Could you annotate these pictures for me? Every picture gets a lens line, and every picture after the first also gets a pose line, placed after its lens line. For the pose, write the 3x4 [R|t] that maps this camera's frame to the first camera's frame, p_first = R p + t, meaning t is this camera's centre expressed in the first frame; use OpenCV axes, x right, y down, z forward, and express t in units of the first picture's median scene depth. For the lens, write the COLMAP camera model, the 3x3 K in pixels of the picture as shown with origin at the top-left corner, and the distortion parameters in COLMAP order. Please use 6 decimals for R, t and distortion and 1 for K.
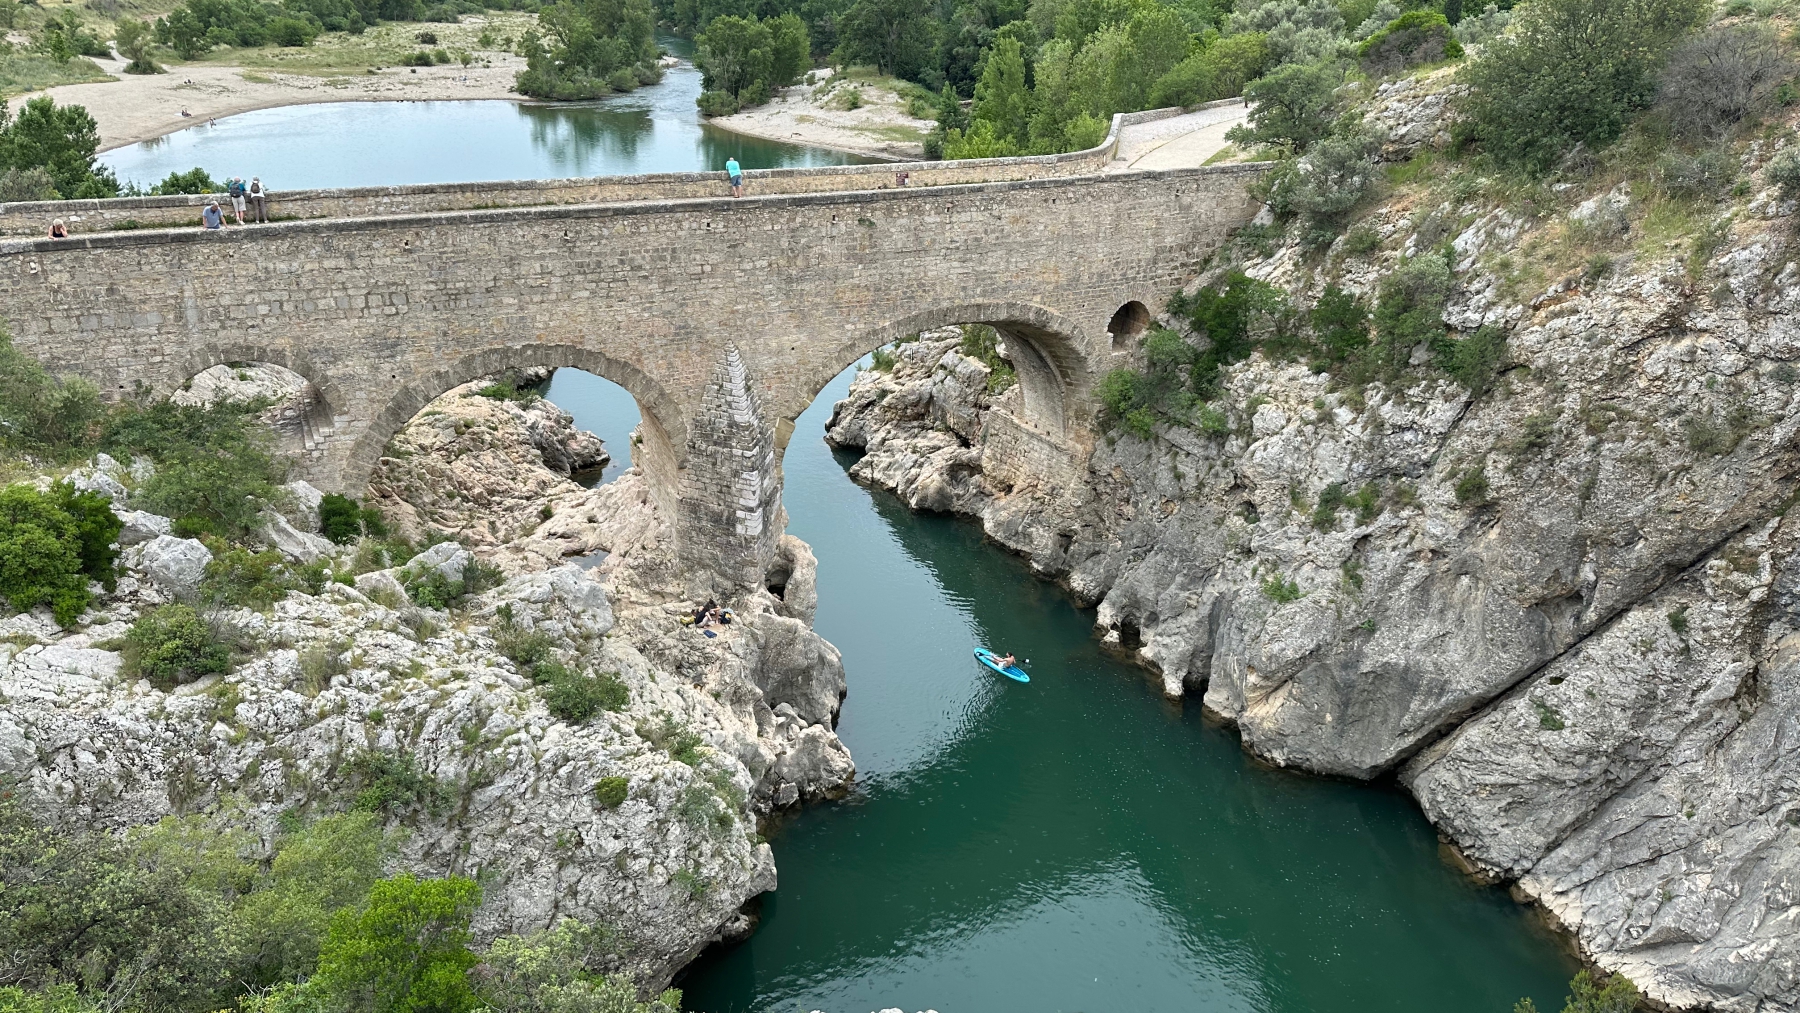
lens RADIAL K [[1256.9, 0, 898.1], [0, 1256.9, 495.3], [0, 0, 1]] dist [0.166232, -0.201812]
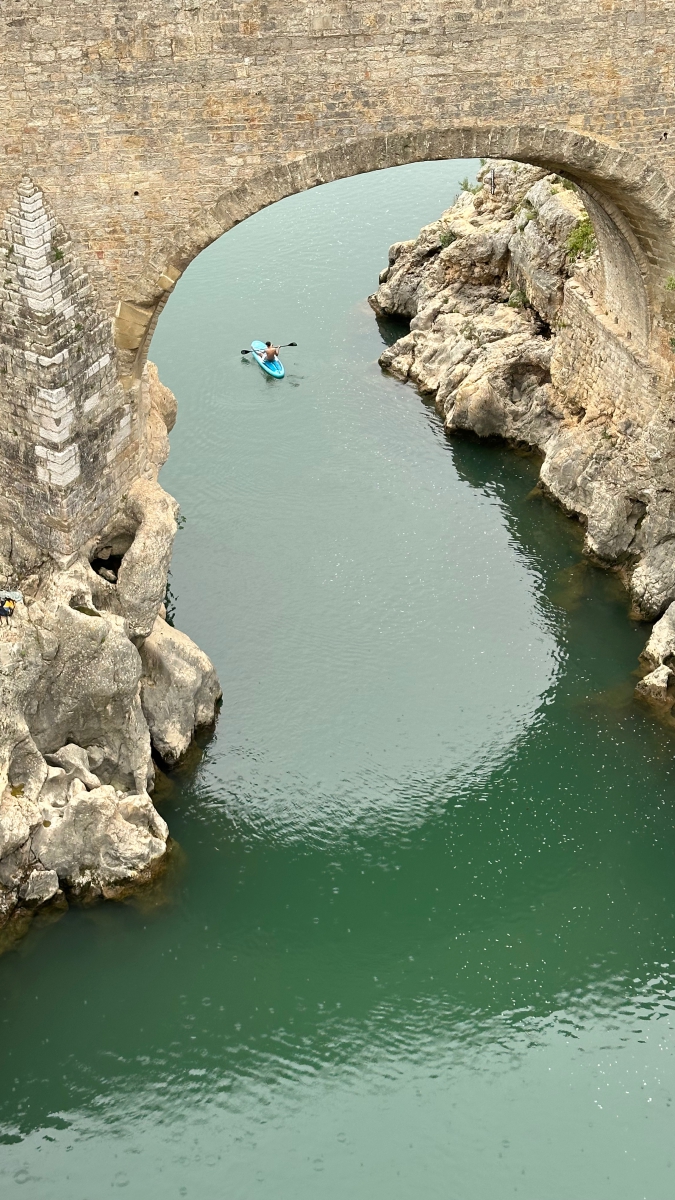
lens RADIAL K [[1673.8, 0, 337.5], [0, 1673.8, 600.0], [0, 0, 1]] dist [0.139187, -0.071714]
pose [[0.971496, 0.106288, -0.211892, 0.179934], [-0.069014, 0.981944, 0.176135, -0.061063], [0.226787, -0.156491, 0.961290, 0.152117]]
